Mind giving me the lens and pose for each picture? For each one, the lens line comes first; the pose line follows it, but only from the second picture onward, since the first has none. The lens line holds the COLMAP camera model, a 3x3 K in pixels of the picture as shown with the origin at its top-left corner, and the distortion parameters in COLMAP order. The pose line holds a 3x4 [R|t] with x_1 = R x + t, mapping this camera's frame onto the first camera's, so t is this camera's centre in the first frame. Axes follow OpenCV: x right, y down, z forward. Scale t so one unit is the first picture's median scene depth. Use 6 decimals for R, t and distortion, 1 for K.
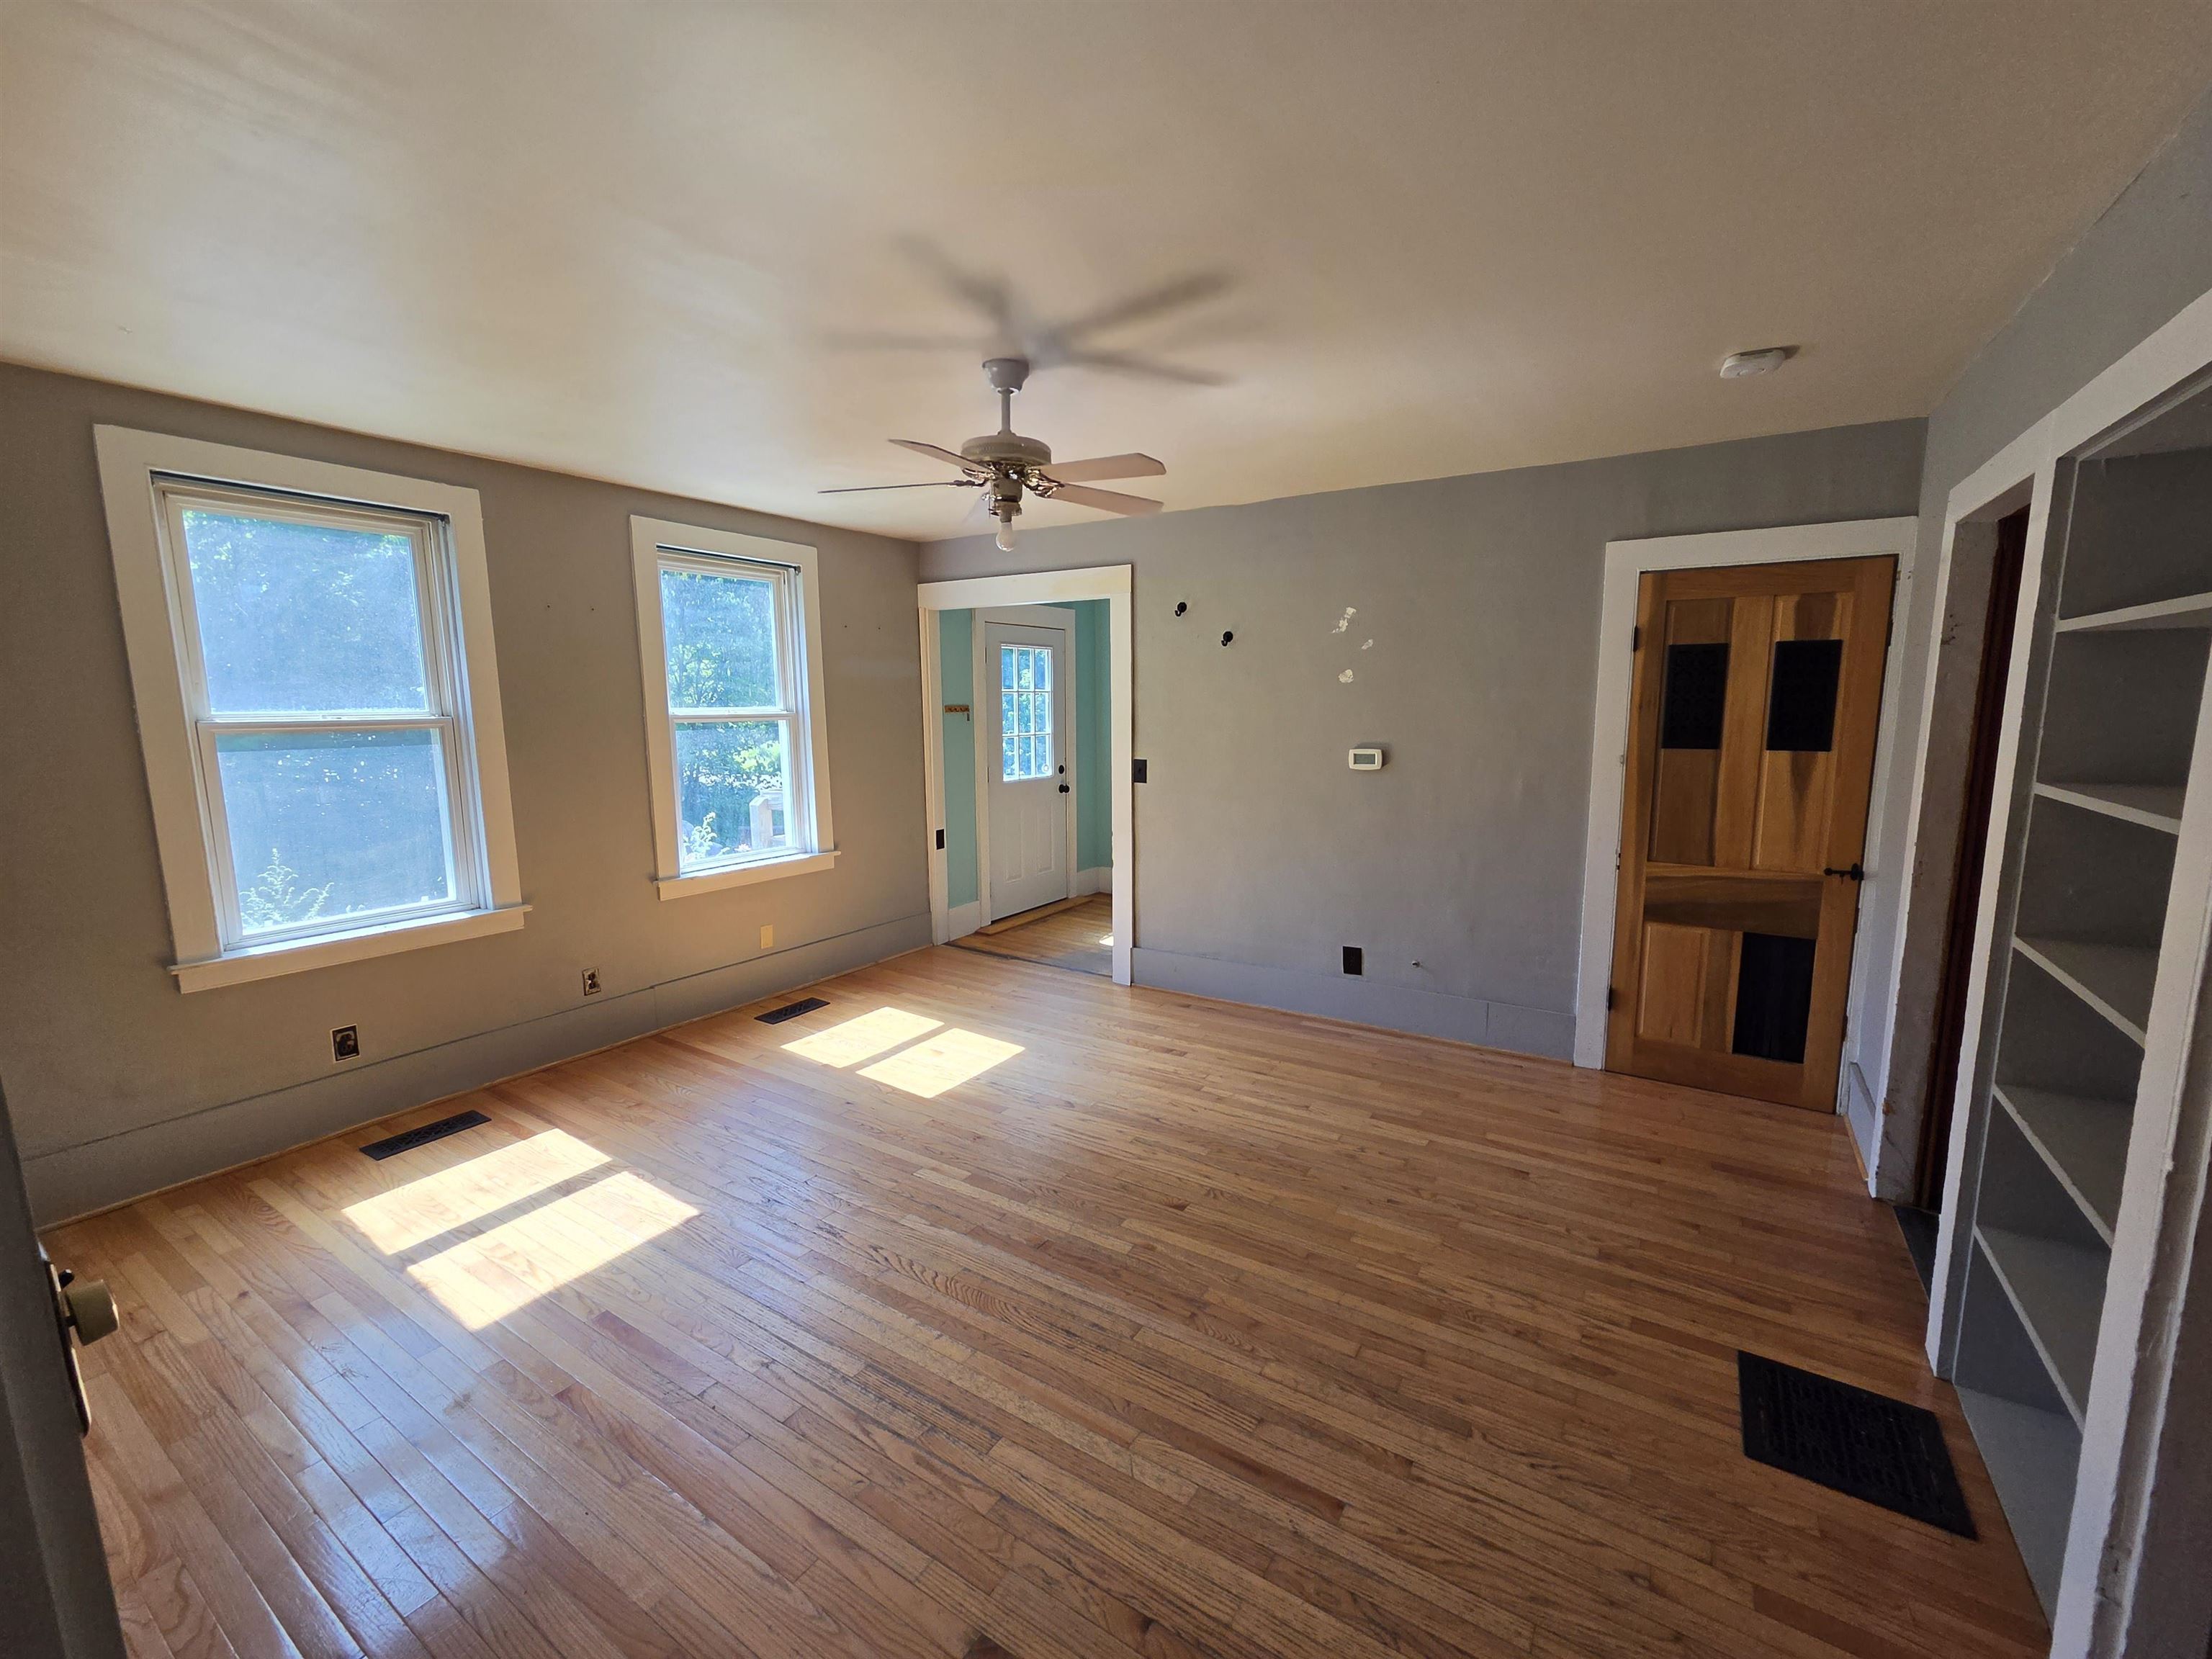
lens RADIAL K [[911.7, 0, 1108.1], [0, 911.7, 834.0], [0, 0, 1]] dist [0.000154, 0.000072]
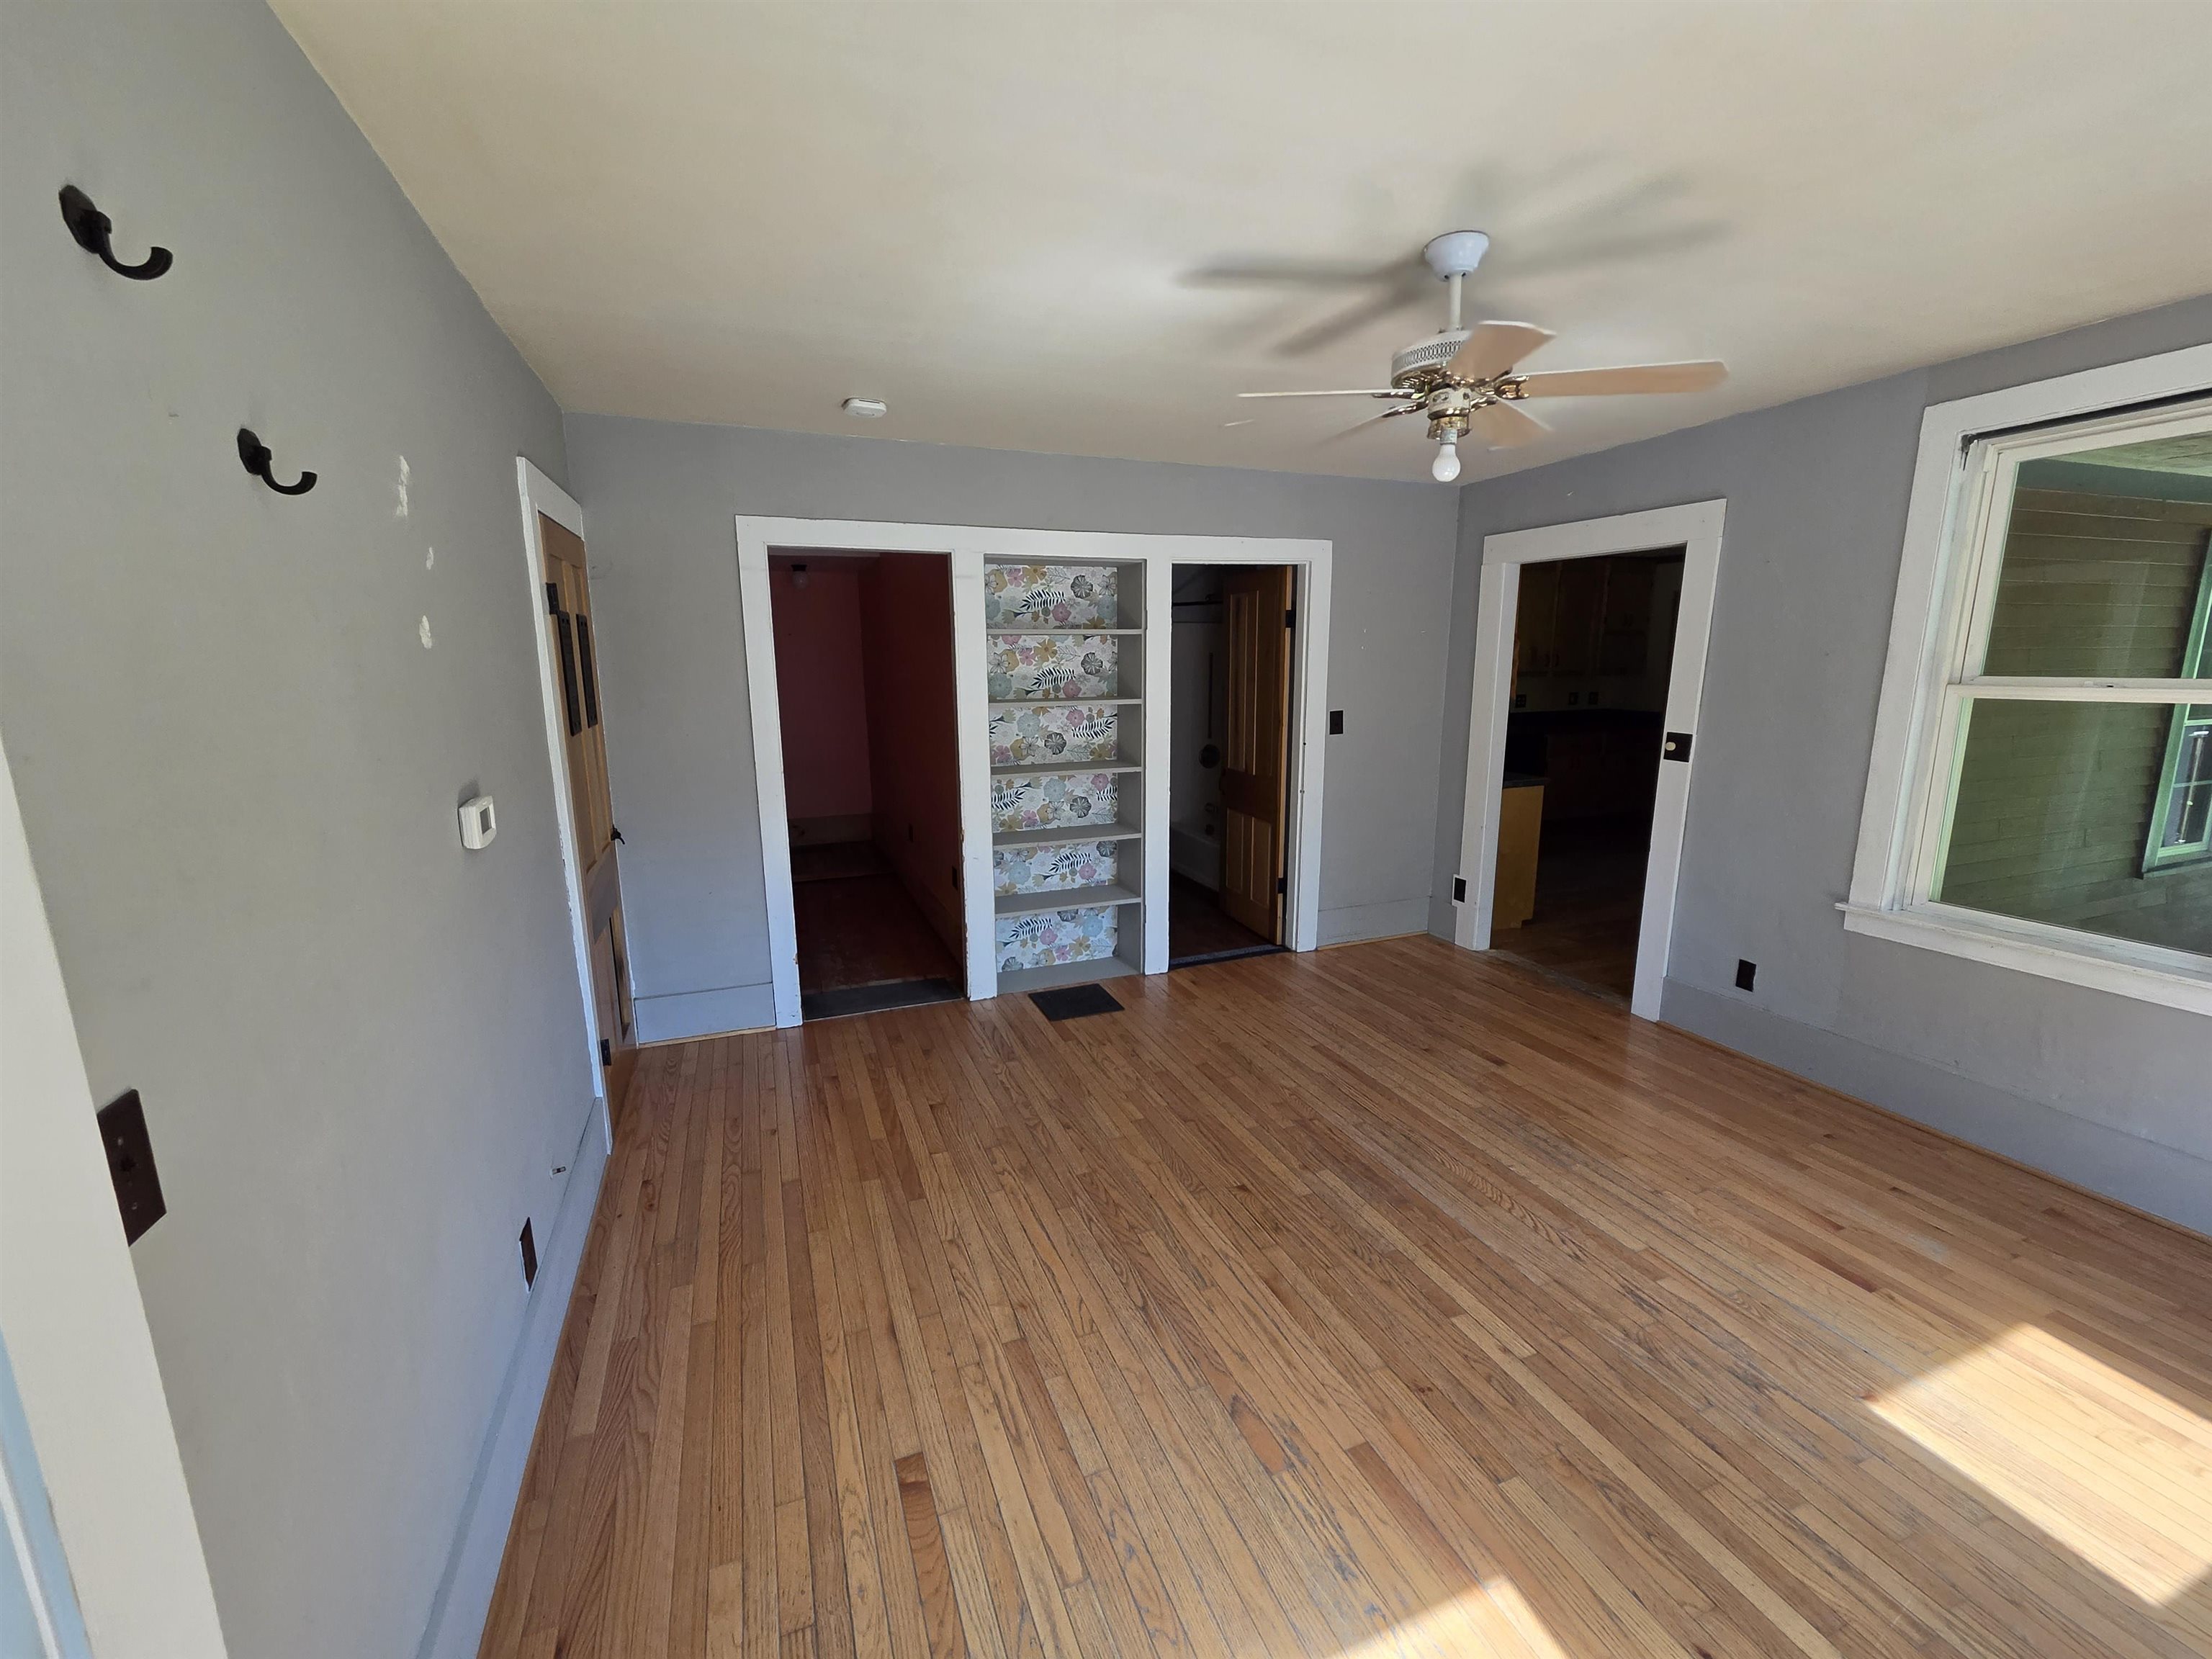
lens RADIAL K [[911.7, 0, 1104.2], [0, 911.7, 822.5], [0, 0, 1]] dist [0.000154, 0.000072]
pose [[-0.808007, -0.096815, 0.581164, -0.327452], [0.100074, 0.949520, 0.297315, -0.268181], [-0.580611, 0.298392, -0.757531, 1.674727]]
